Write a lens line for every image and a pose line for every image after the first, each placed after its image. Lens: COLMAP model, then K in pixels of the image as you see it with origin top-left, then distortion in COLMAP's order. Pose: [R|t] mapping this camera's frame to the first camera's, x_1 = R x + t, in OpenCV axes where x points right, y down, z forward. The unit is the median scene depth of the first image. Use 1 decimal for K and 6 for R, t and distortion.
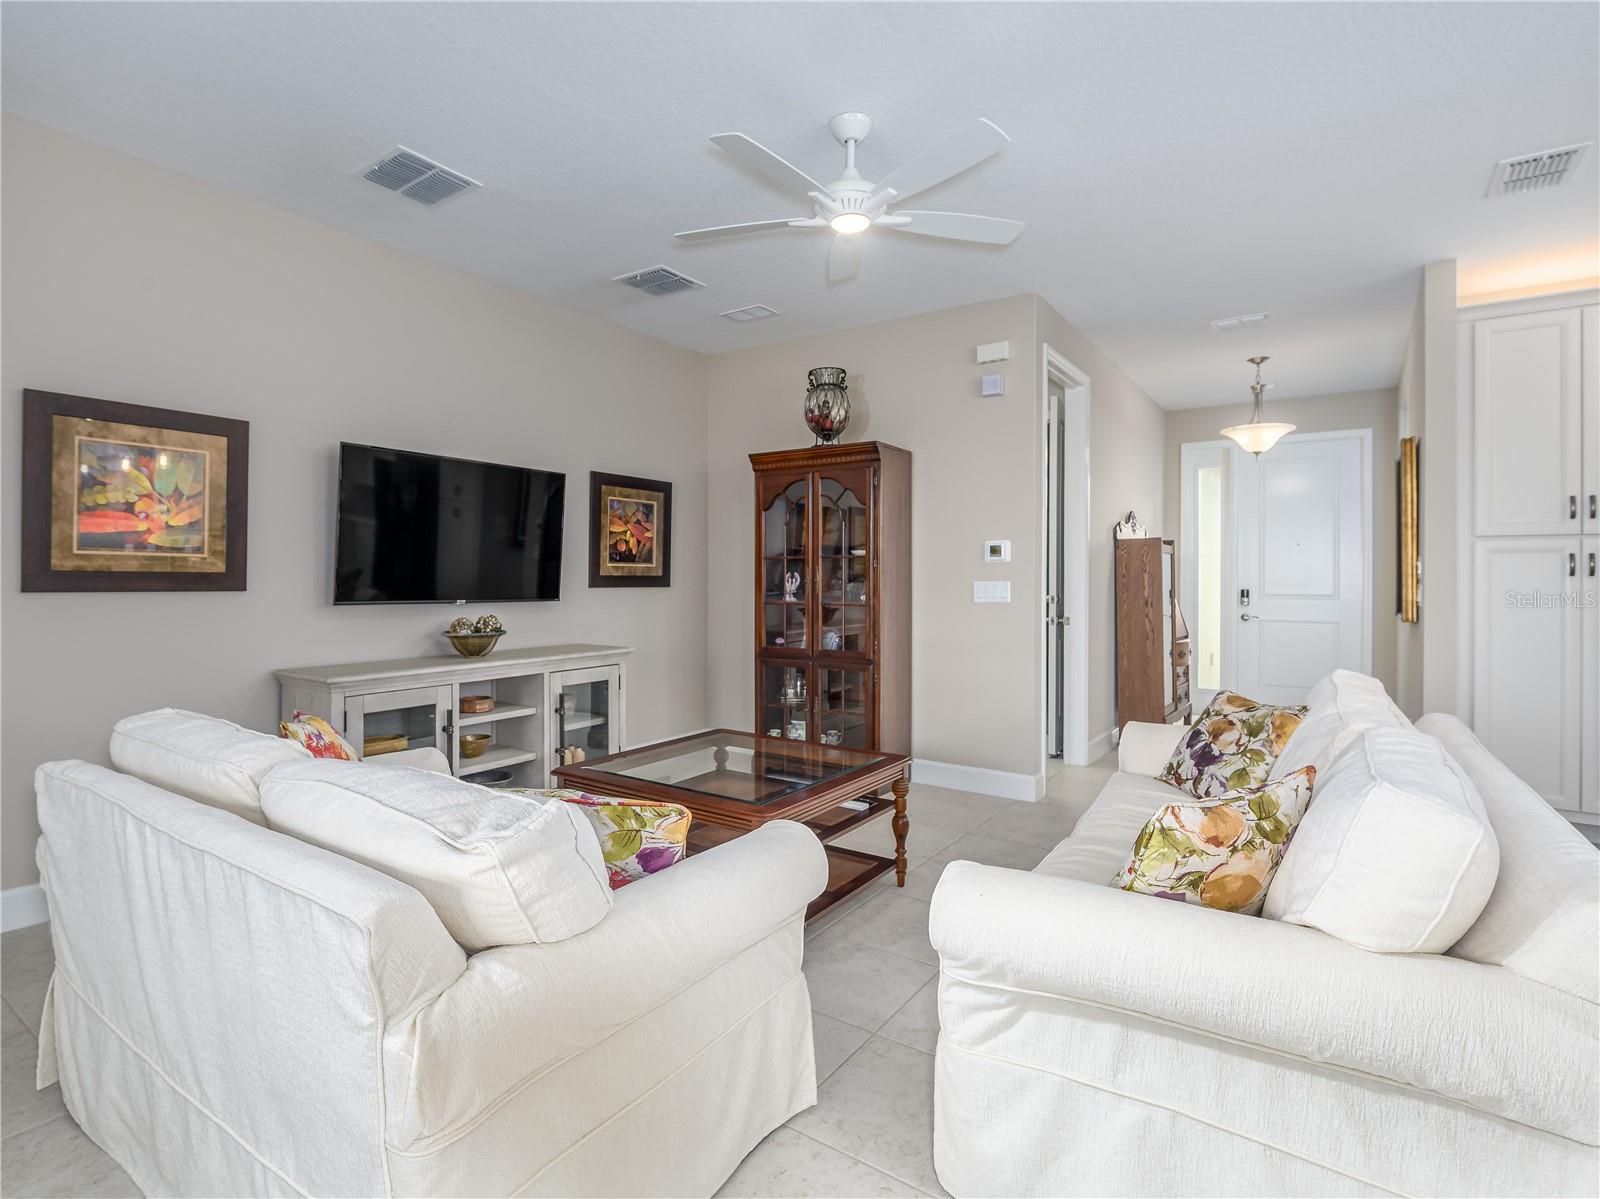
lens RADIAL K [[835.2, 0, 800.9], [0, 835.2, 589.6], [0, 0, 1]] dist [-0.000673, -0.000352]
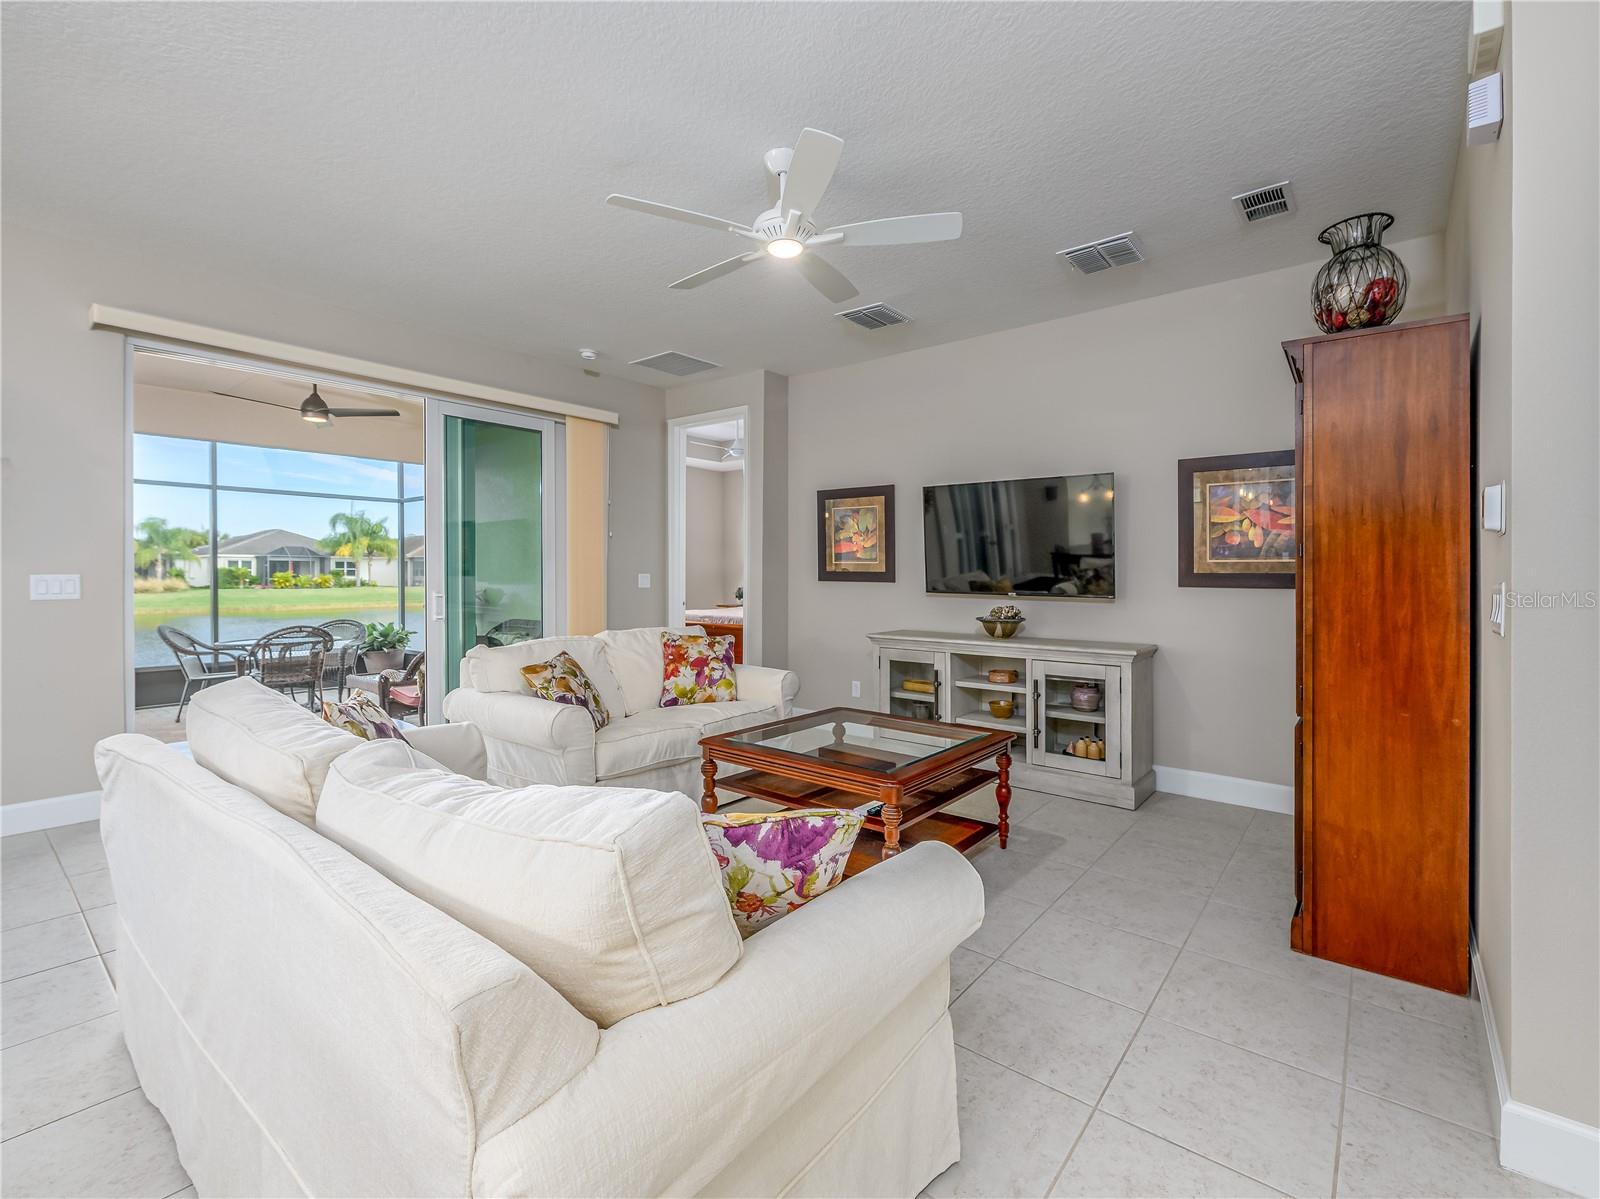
lens RADIAL K [[718.5, 0, 800.4], [0, 718.5, 583.5], [0, 0, 1]] dist [0.000051, 0.000111]
pose [[-0.080769, 0.008354, -0.996698, 0.853604], [-0.019422, 0.999762, 0.009953, -0.008087], [0.996544, 0.020162, -0.080587, 0.959325]]
